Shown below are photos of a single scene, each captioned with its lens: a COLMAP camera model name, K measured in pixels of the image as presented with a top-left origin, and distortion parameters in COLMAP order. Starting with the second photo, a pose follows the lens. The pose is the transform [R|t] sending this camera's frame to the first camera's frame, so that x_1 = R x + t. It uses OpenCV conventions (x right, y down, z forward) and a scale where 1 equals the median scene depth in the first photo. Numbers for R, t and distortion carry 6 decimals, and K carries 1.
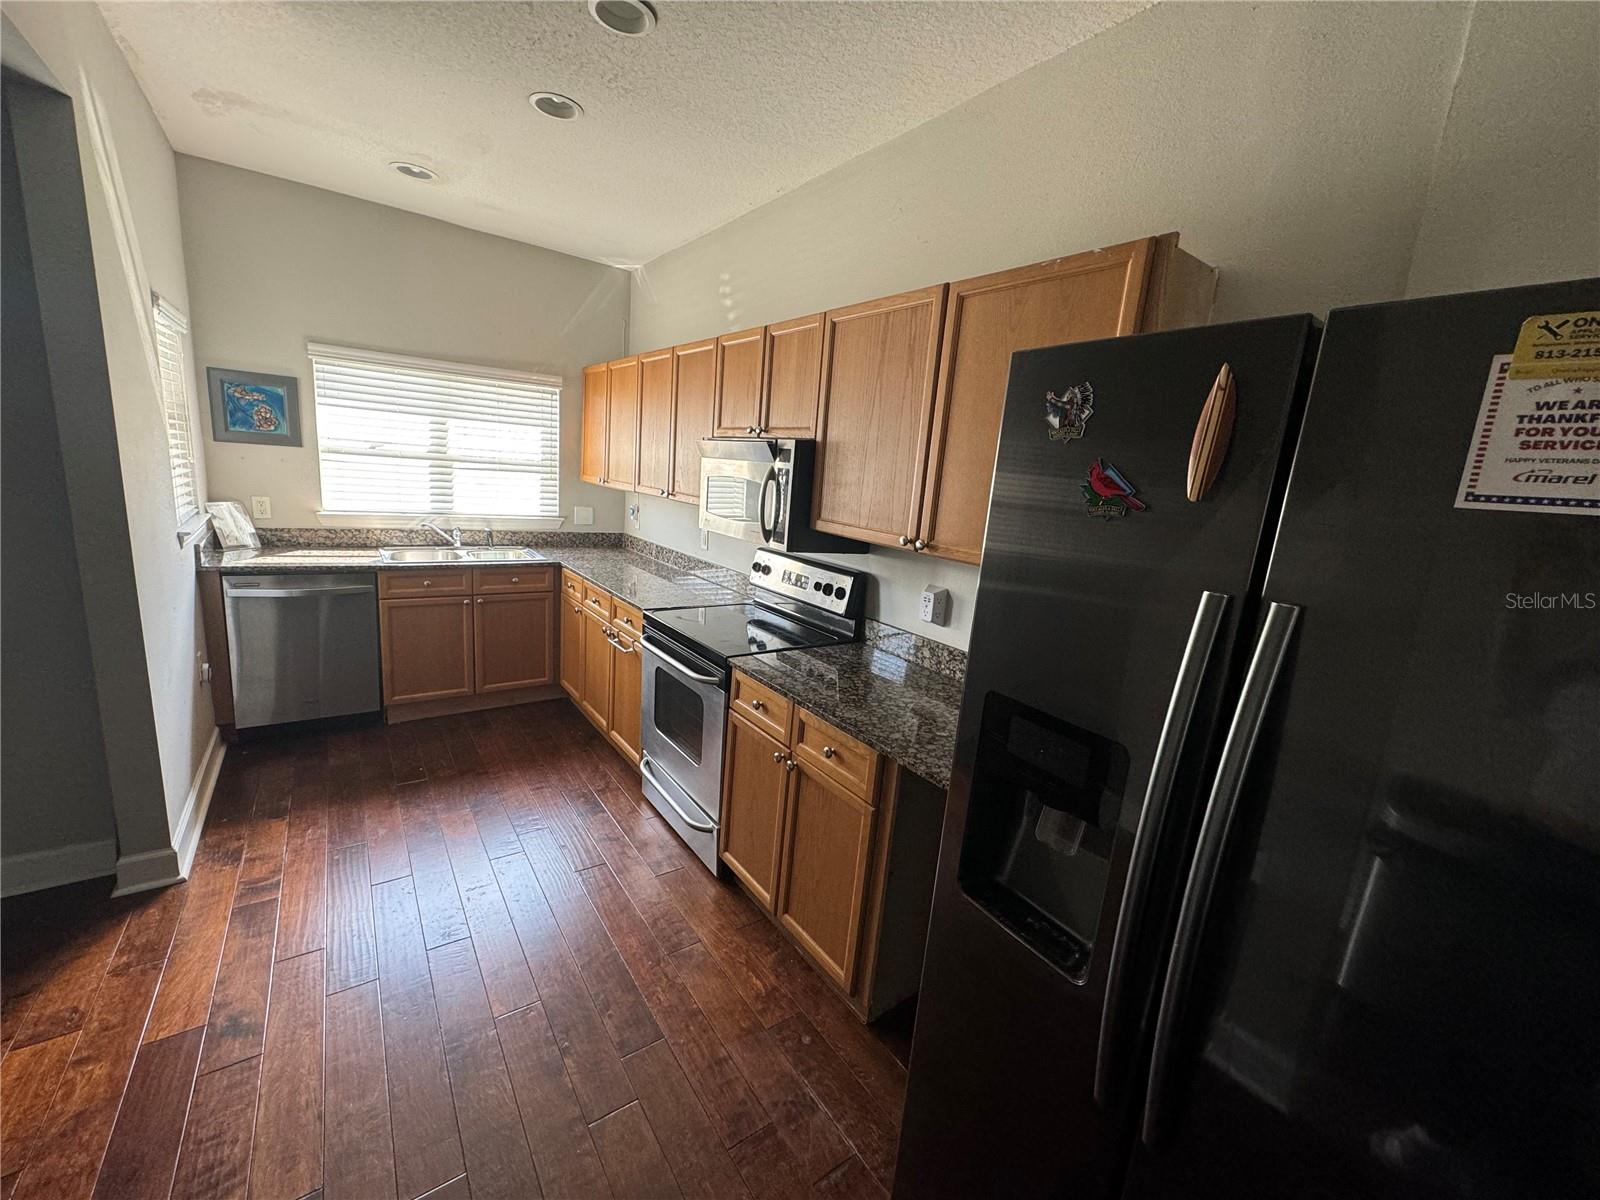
lens RADIAL K [[637.9, 0, 800.8], [0, 637.9, 601.6], [0, 0, 1]] dist [0.000584, 0.000992]
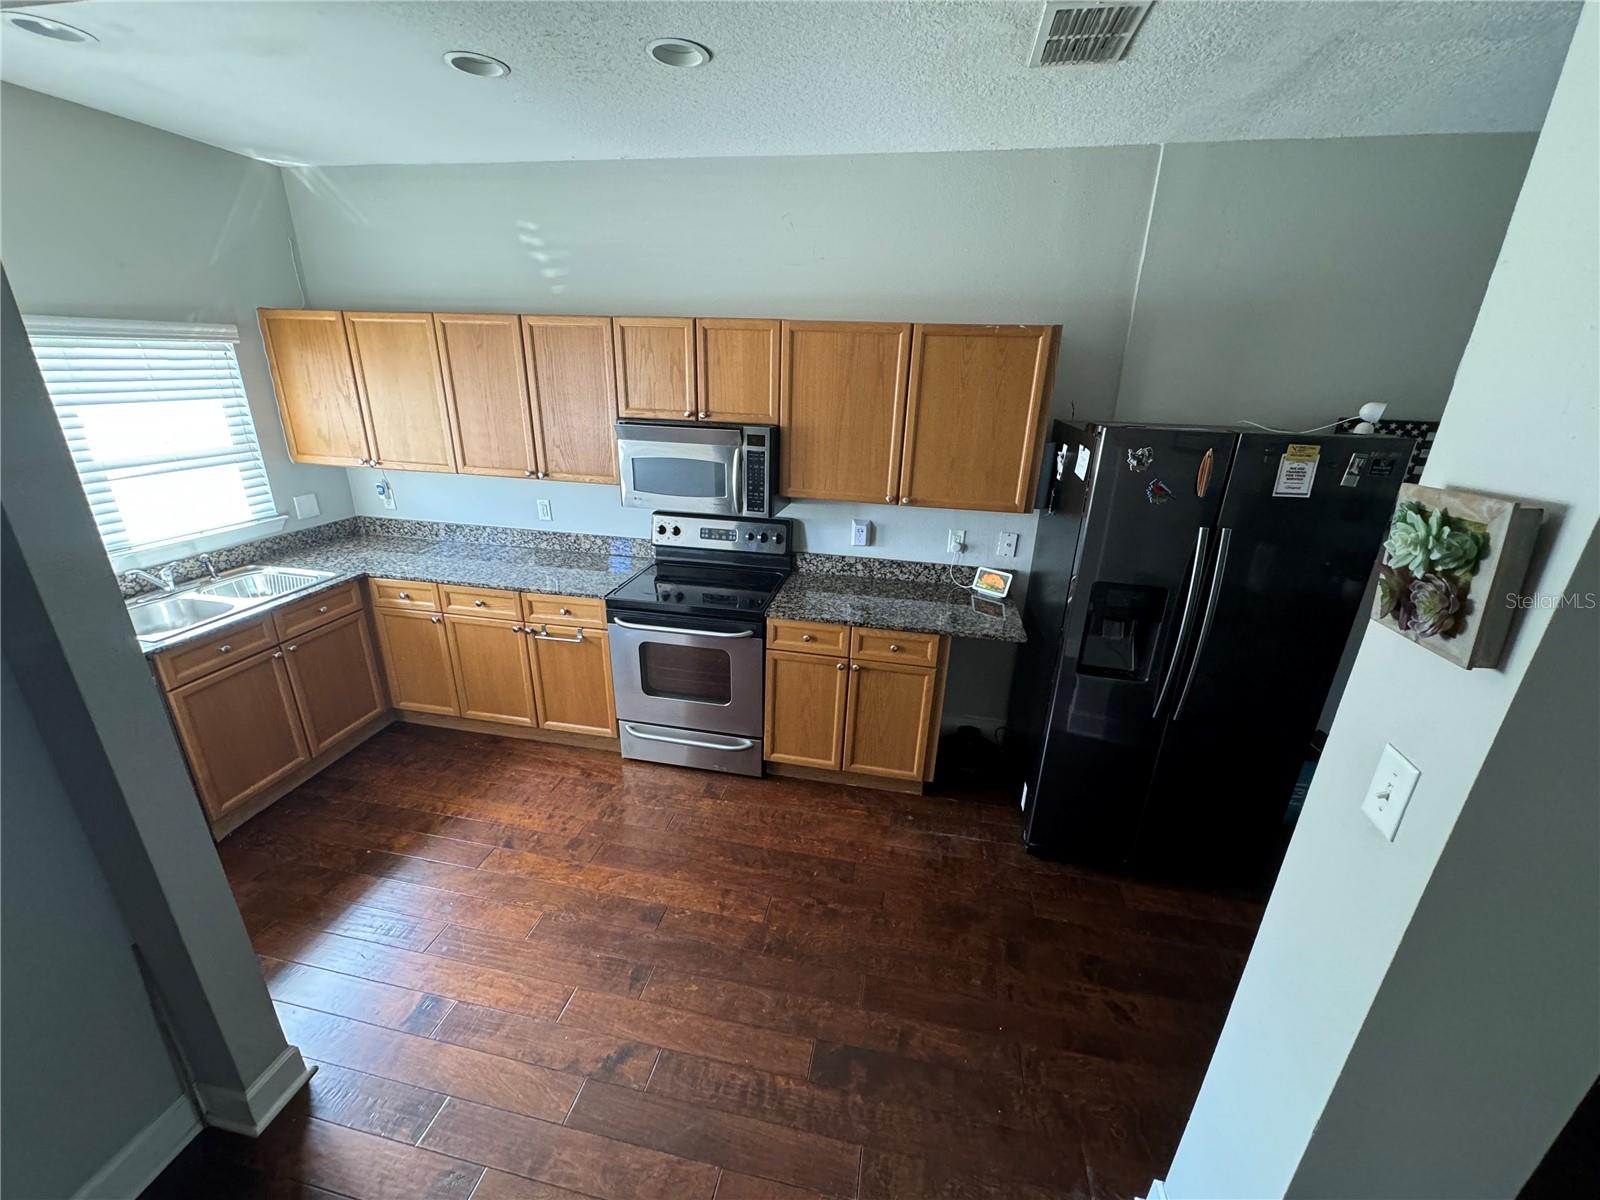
lens RADIAL K [[637.9, 0, 805.7], [0, 637.9, 600.1], [0, 0, 1]] dist [0.000584, 0.000992]
pose [[0.731096, -0.295480, 0.614972, -0.575101], [0.170217, 0.951846, 0.254982, -0.169237], [-0.660701, -0.081737, 0.746186, 0.005702]]
